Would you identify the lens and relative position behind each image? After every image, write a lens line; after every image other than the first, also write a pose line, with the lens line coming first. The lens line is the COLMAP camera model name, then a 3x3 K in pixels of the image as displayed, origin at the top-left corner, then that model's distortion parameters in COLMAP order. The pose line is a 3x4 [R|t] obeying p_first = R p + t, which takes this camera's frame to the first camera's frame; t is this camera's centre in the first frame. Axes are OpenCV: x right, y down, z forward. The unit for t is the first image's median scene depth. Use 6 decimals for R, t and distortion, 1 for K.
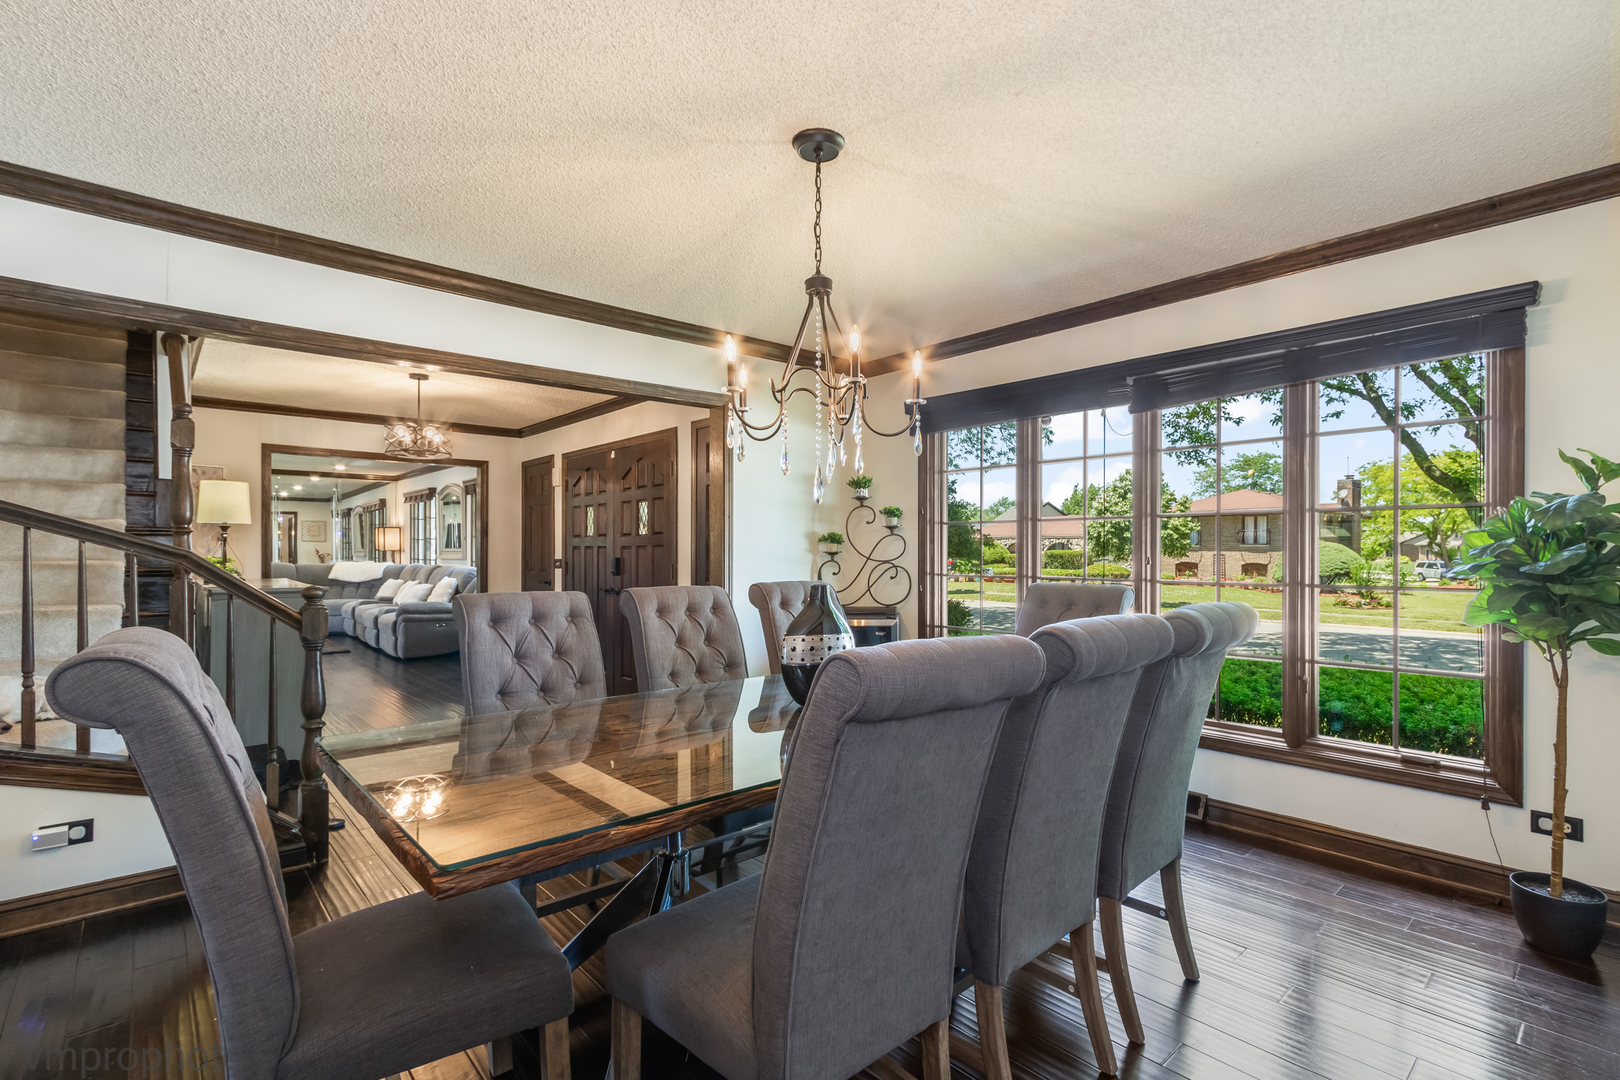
lens RADIAL K [[744.6, 0, 810.0], [0, 744.6, 540.0], [0, 0, 1]] dist [-0.000617, -0.000062]
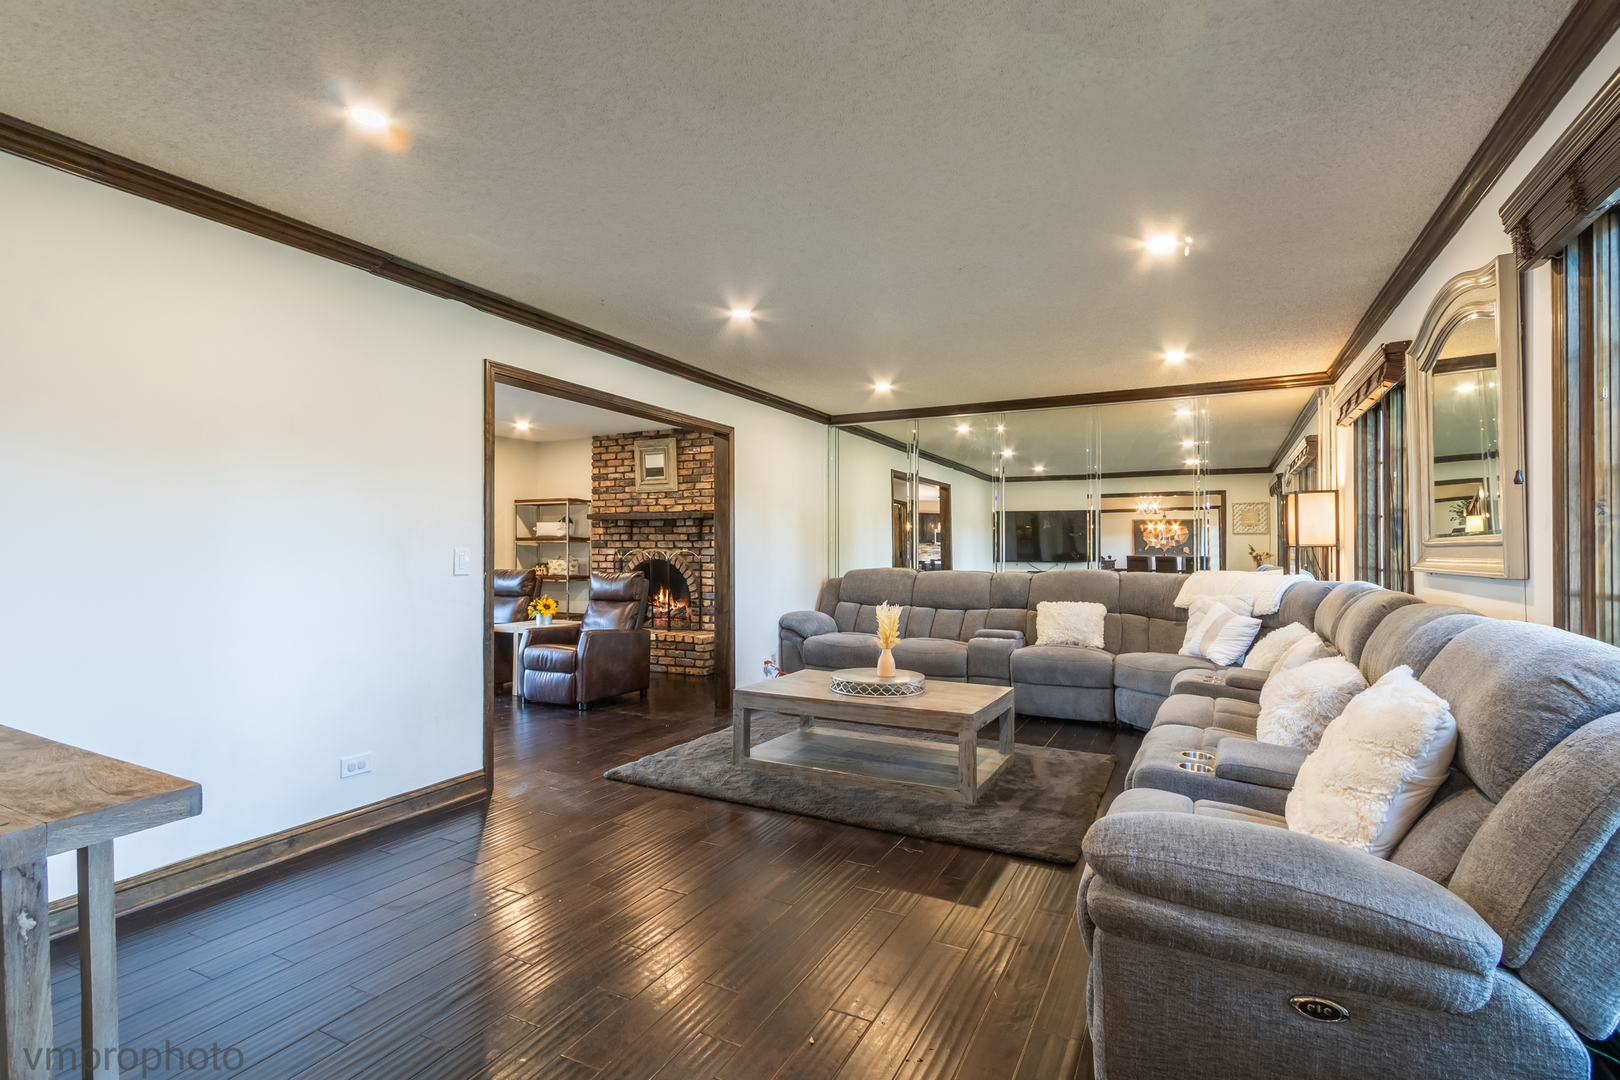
lens RADIAL K [[744.6, 0, 810.0], [0, 744.6, 540.0], [0, 0, 1]] dist [-0.000617, -0.000062]
pose [[0.344113, -0.010404, -0.938871, -0.306342], [0.010277, 0.999920, -0.007314, 0.012514], [0.938872, -0.007132, 0.344193, 0.674642]]
